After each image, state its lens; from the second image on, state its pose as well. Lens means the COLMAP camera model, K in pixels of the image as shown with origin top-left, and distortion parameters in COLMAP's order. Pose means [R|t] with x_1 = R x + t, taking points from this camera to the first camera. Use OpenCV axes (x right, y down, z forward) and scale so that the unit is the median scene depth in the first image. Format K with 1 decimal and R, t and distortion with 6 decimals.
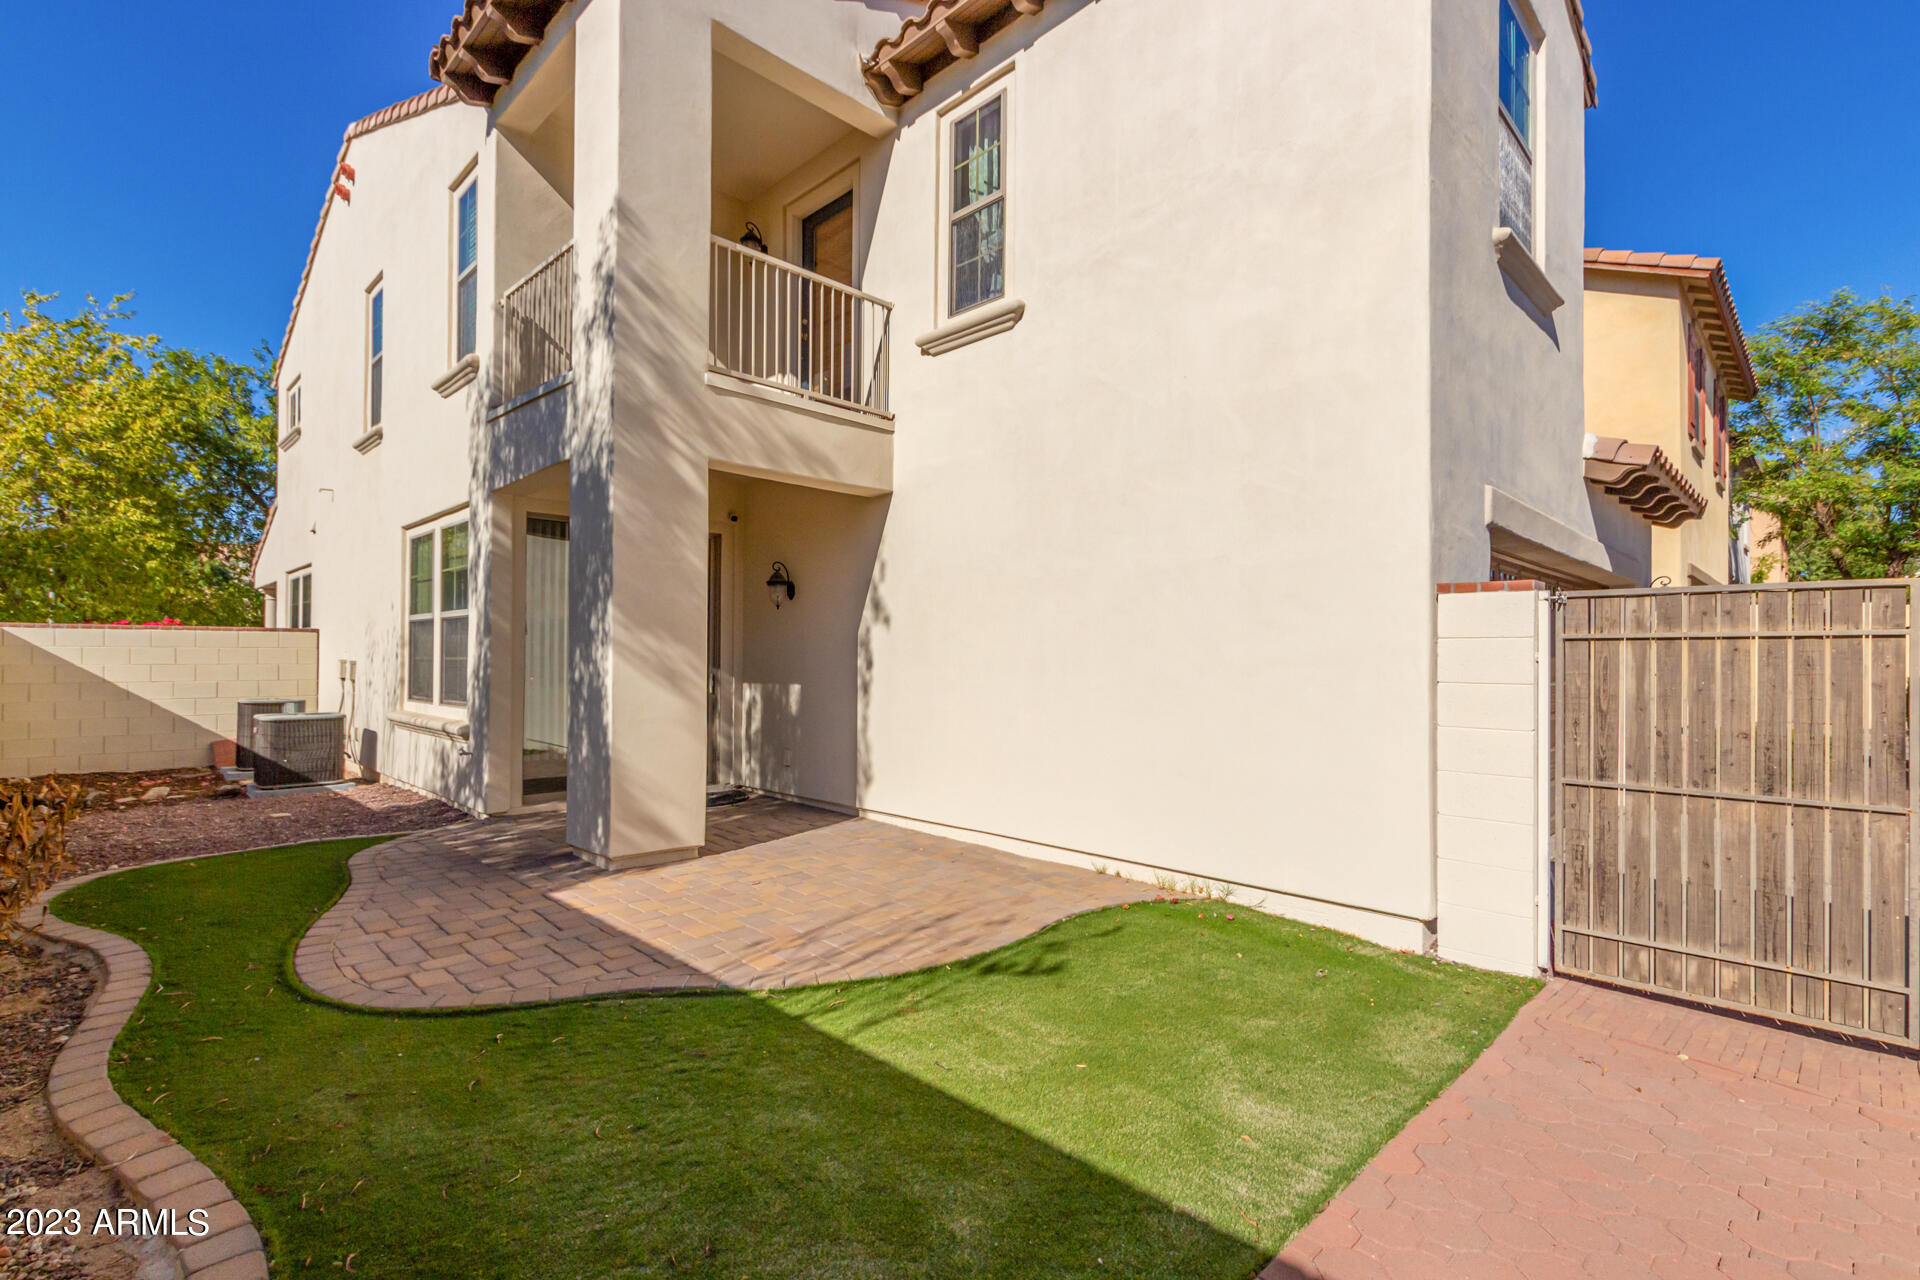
lens RADIAL K [[887.6, 0, 966.7], [0, 887.6, 651.2], [0, 0, 1]] dist [0.000549, -0.000408]
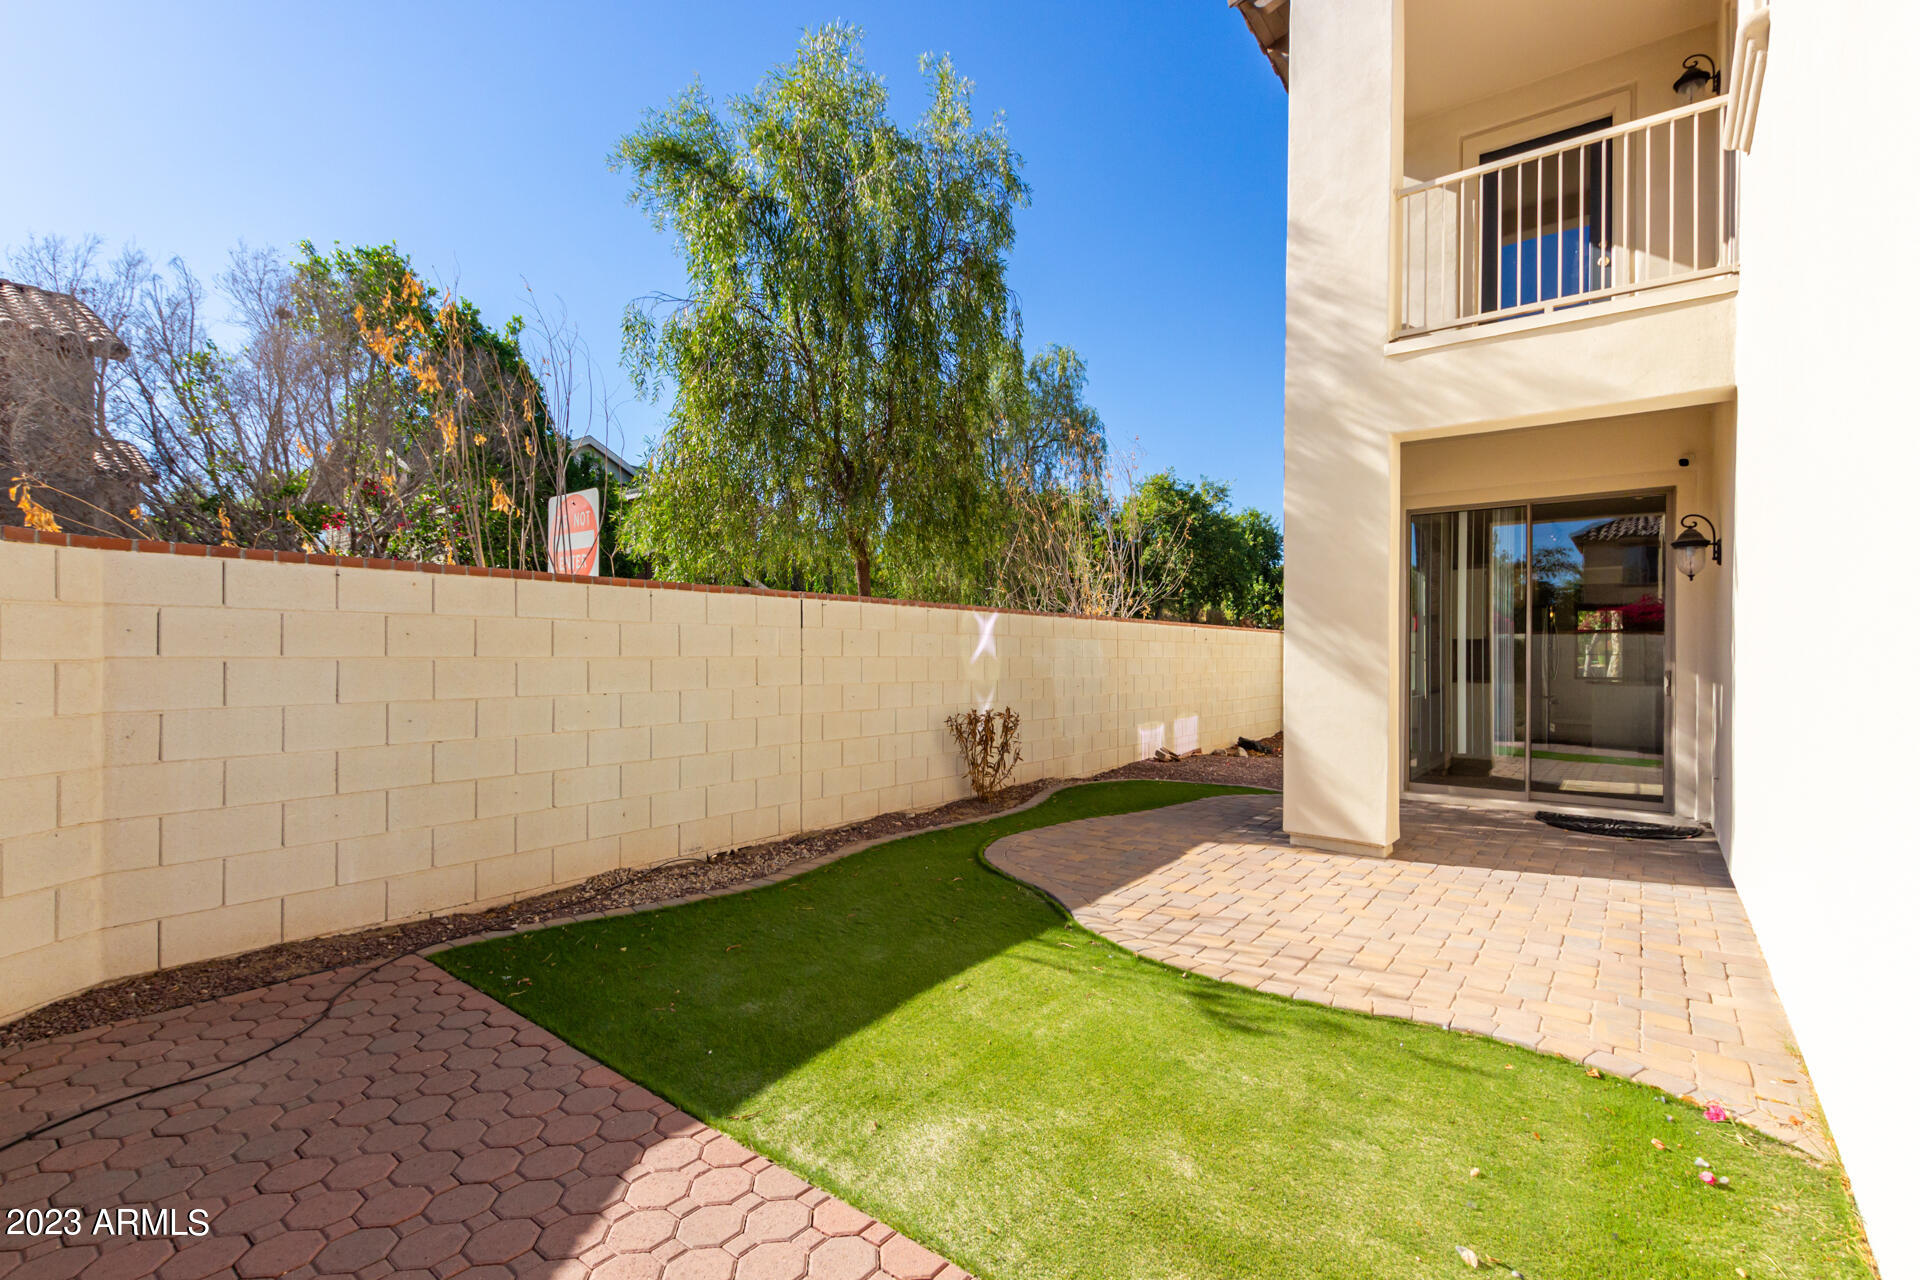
lens RADIAL K [[871.7, 0, 960.0], [0, 871.7, 640.0], [0, 0, 1]] dist [0.000888, -0.000087]
pose [[0.124995, -0.015641, -0.992034, 0.815547], [0.007913, 0.999860, -0.014767, 0.011889], [0.992126, -0.006004, 0.125102, 0.608219]]
